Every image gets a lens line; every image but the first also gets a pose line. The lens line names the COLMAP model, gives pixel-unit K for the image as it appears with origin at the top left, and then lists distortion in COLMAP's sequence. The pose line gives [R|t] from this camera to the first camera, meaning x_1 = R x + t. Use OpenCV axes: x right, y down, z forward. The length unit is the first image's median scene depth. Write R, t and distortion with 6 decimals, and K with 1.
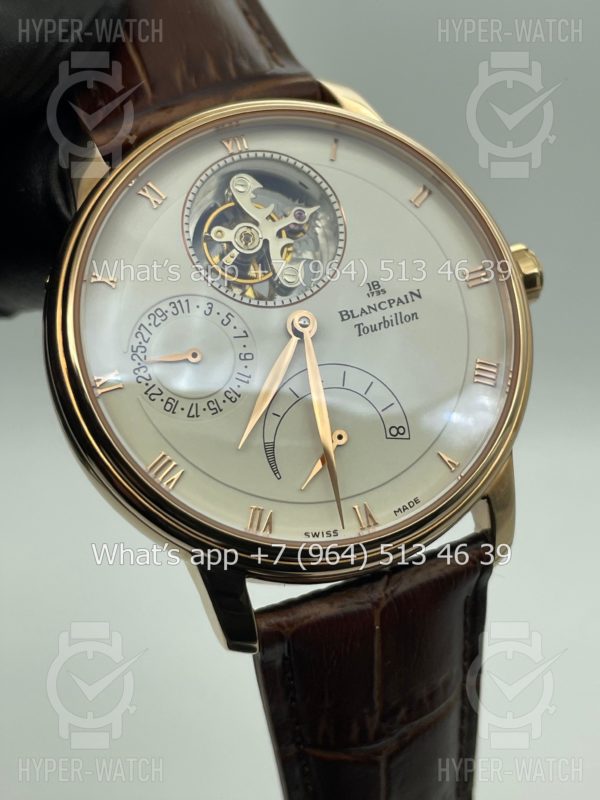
lens RADIAL K [[1266.5, 0, 296.2], [0, 1266.5, 401.9], [0, 0, 1]] dist [0.128329, 0.000000]
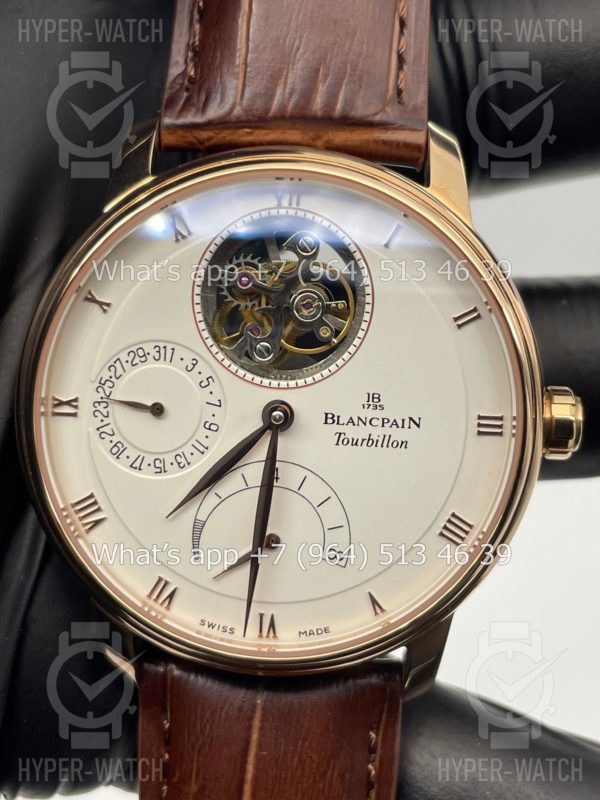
lens RADIAL K [[1266.5, 0, 288.8], [0, 1266.5, 397.2], [0, 0, 1]] dist [0.128329, 0.000000]
pose [[0.907029, 0.376627, -0.188283, 0.181930], [-0.315733, 0.904190, 0.287669, -0.343692], [0.278588, -0.201477, 0.939040, 0.129224]]
